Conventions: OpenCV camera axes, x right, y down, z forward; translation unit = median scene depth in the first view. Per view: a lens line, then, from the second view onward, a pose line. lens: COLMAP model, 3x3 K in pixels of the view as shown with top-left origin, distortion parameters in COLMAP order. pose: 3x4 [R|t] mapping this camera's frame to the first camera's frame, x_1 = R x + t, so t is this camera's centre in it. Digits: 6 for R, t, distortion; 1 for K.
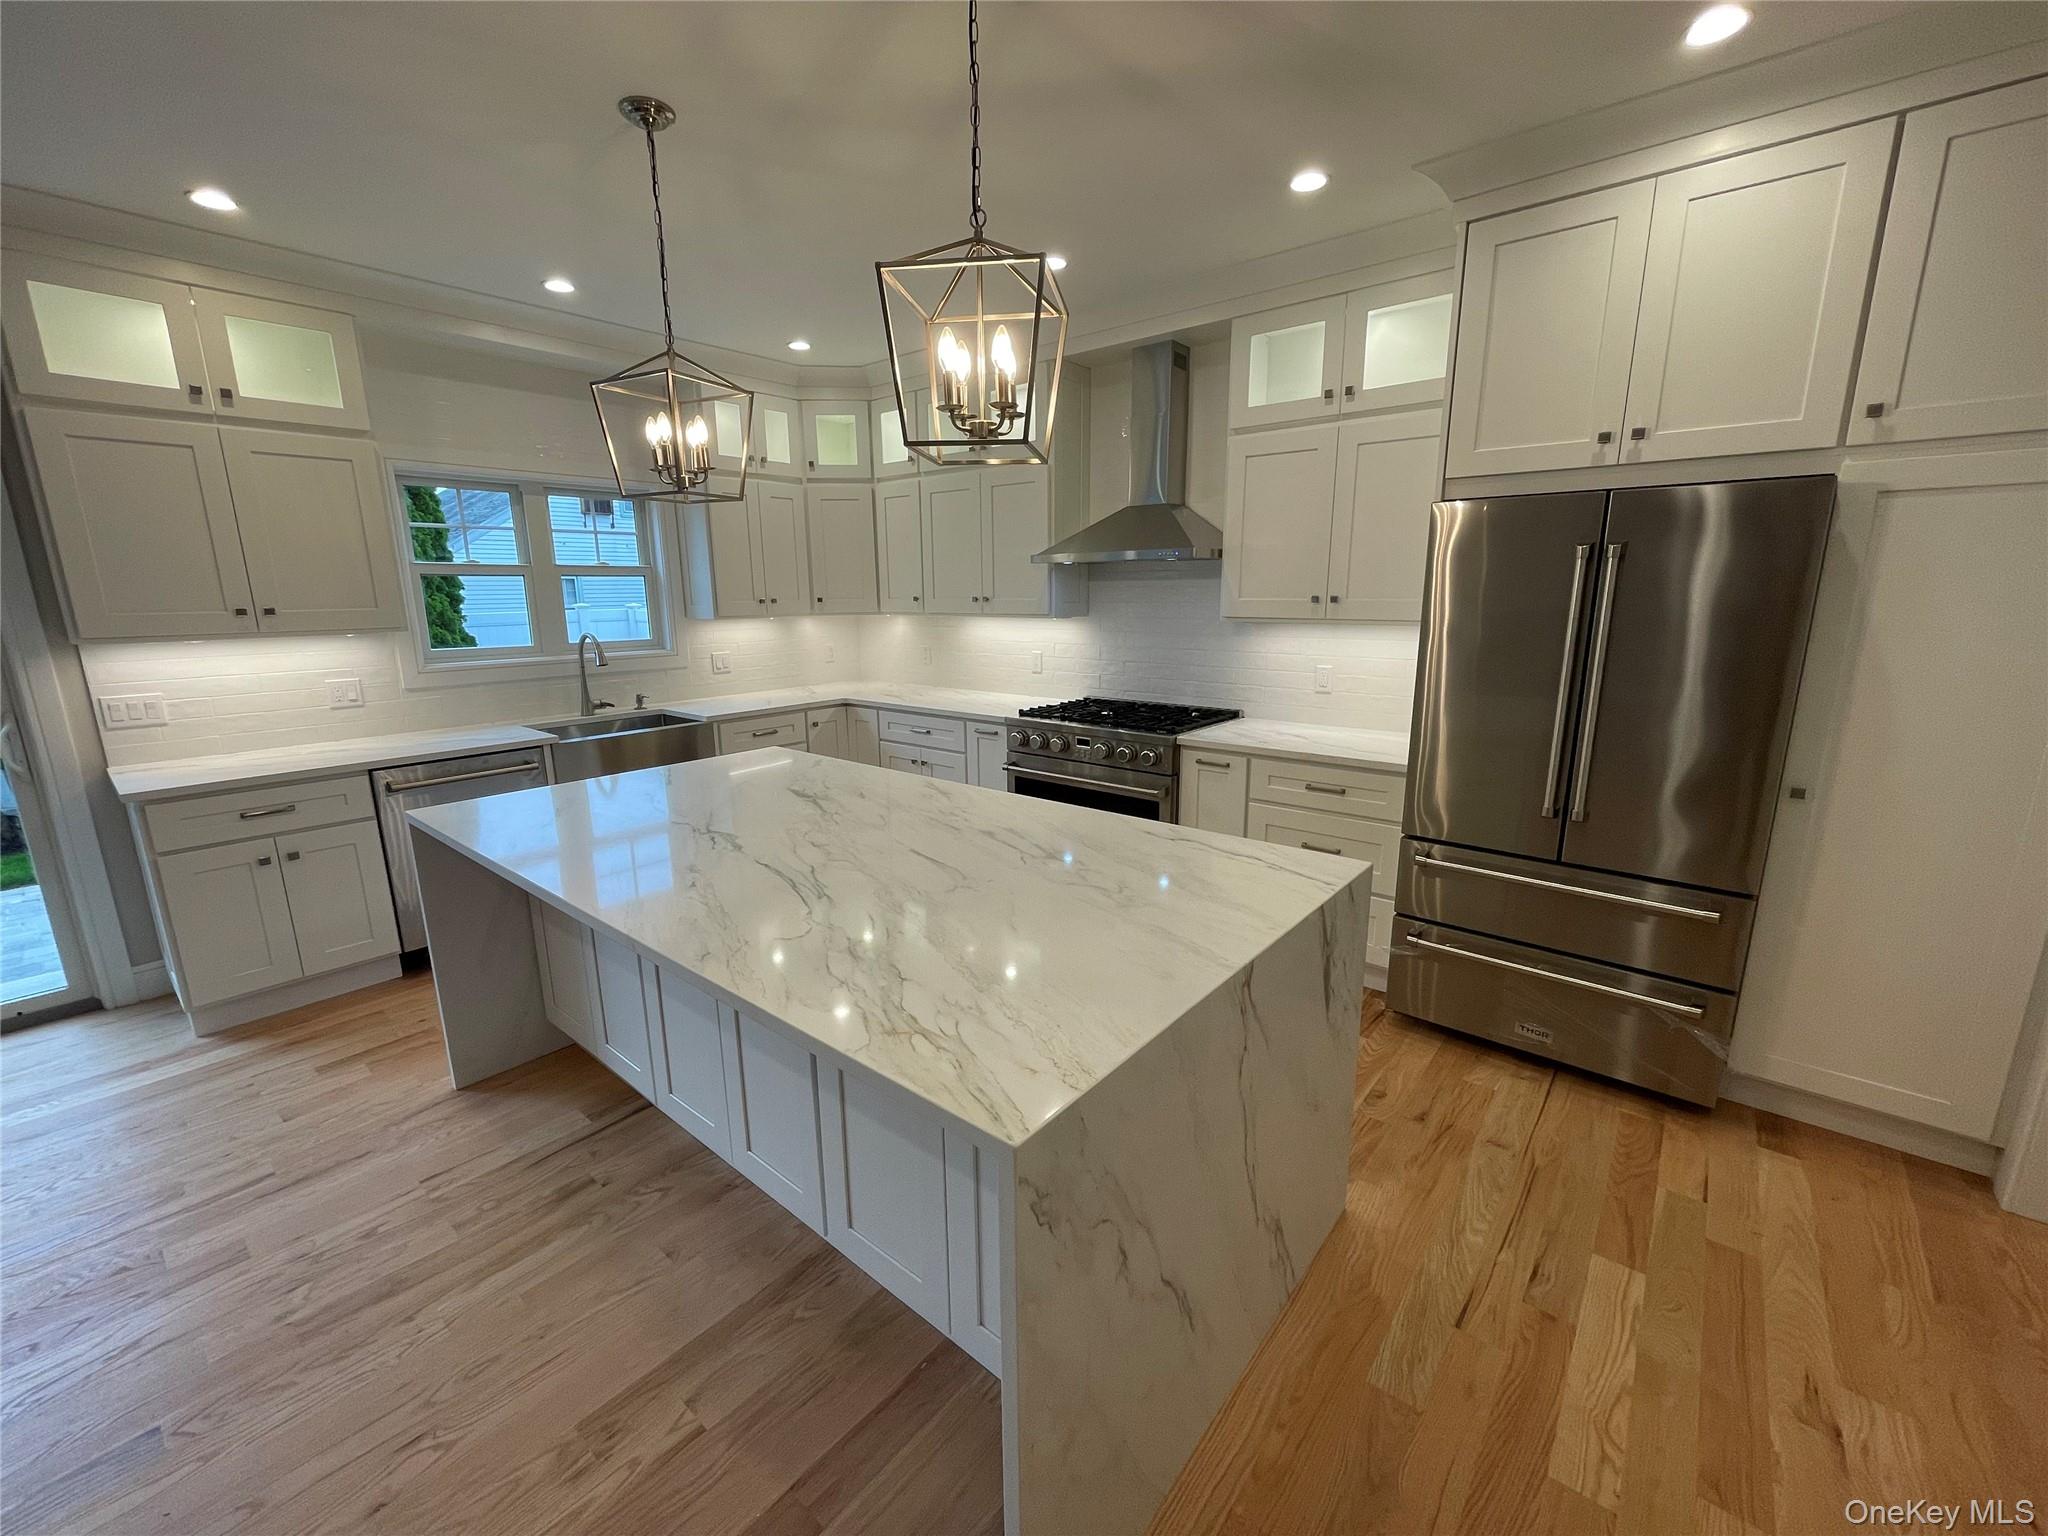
lens RADIAL K [[827.2, 0, 1024.0], [0, 827.2, 768.0], [0, 0, 1]] dist [-0.002838, 0.000065]
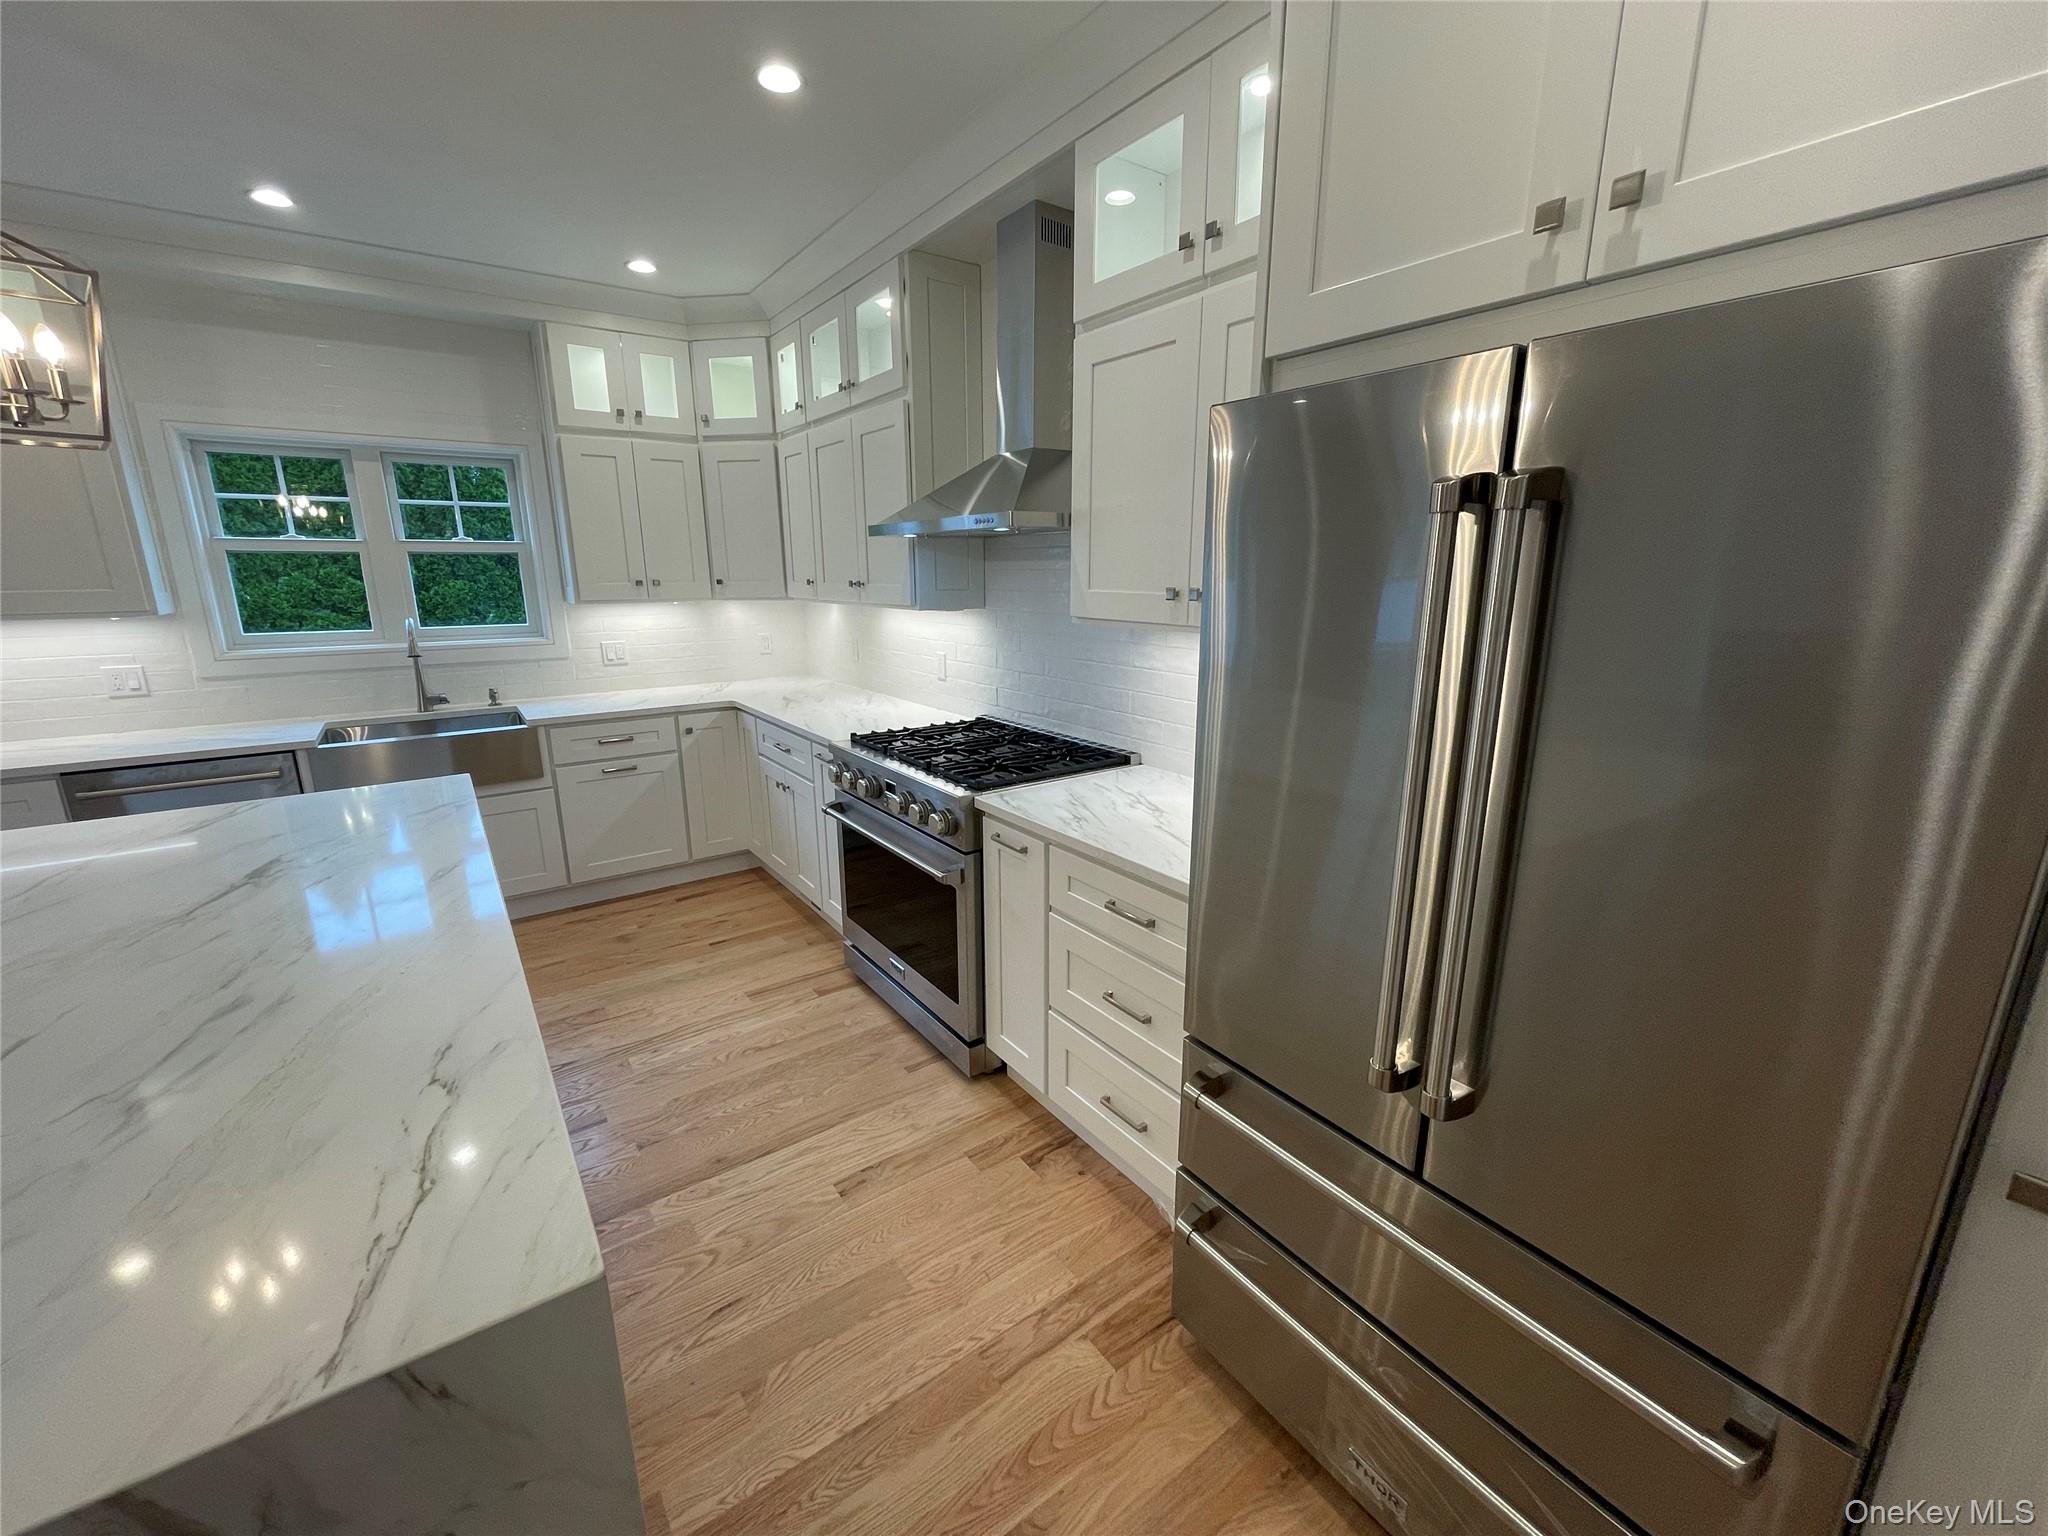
lens RADIAL K [[827.2, 0, 1024.0], [0, 827.2, 768.0], [0, 0, 1]] dist [-0.002838, 0.000065]
pose [[0.968877, 0.063782, -0.239183, 0.434830], [-0.057642, 0.997805, 0.032586, -0.096374], [0.240737, -0.017785, 0.970427, 0.411459]]
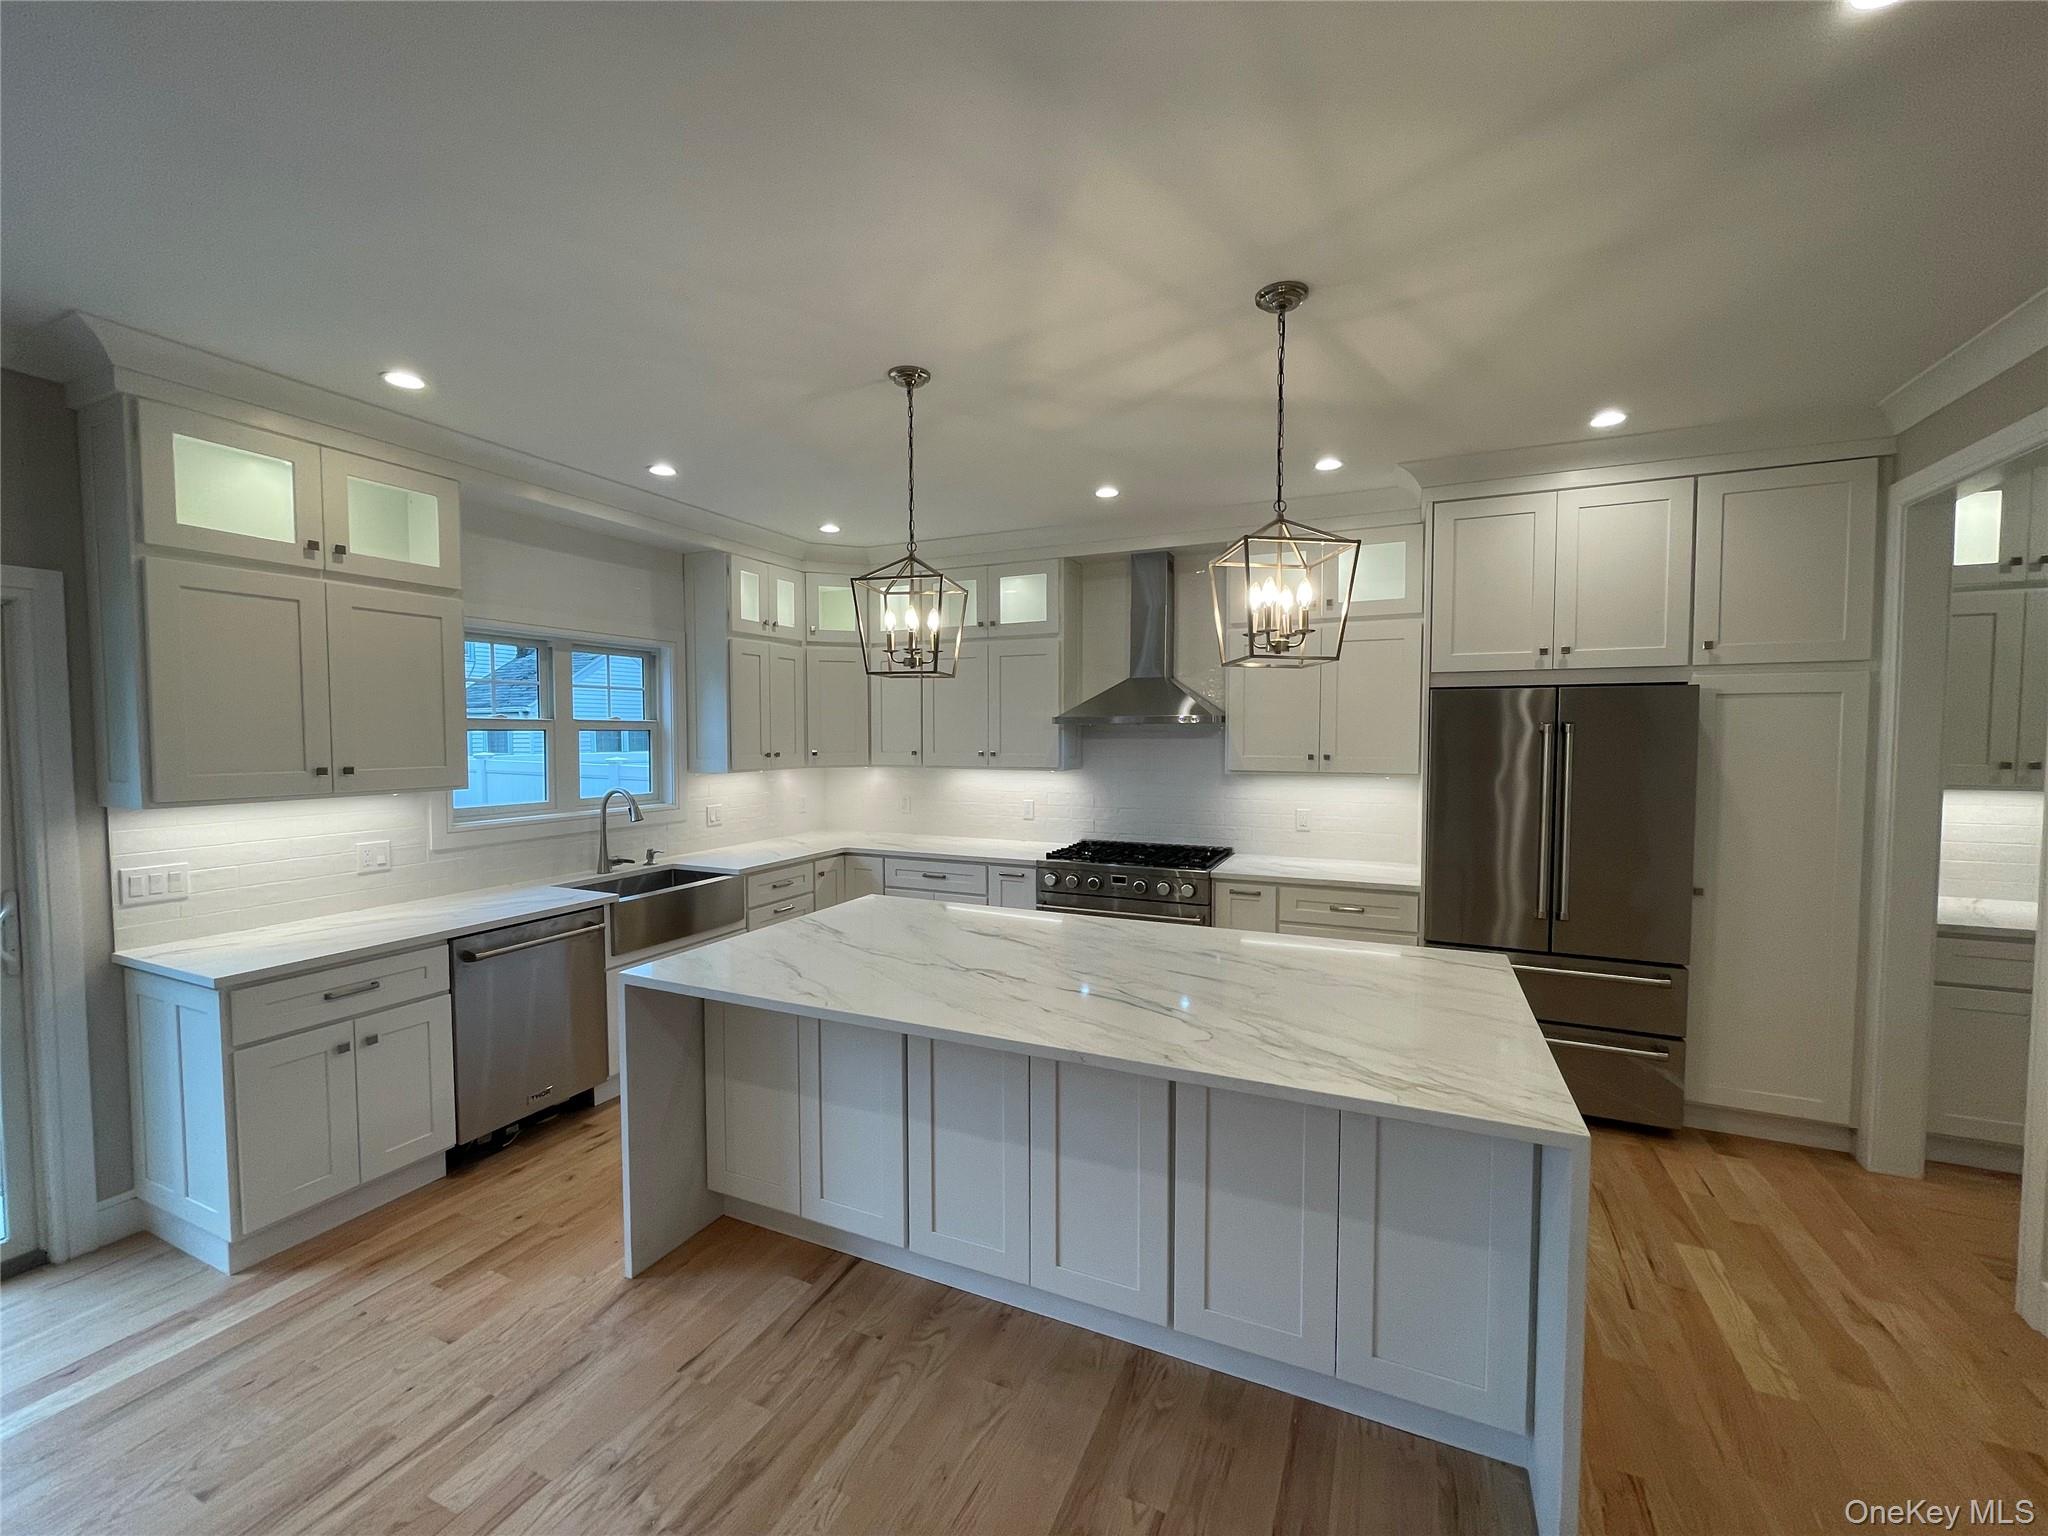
lens RADIAL K [[827.2, 0, 1024.0], [0, 827.2, 768.0], [0, 0, 1]] dist [-0.002838, 0.000065]
pose [[0.964433, -0.003560, 0.264302, -0.434558], [0.048941, 0.985025, -0.165317, -0.001255], [-0.259756, 0.172373, 0.950166, -0.084733]]
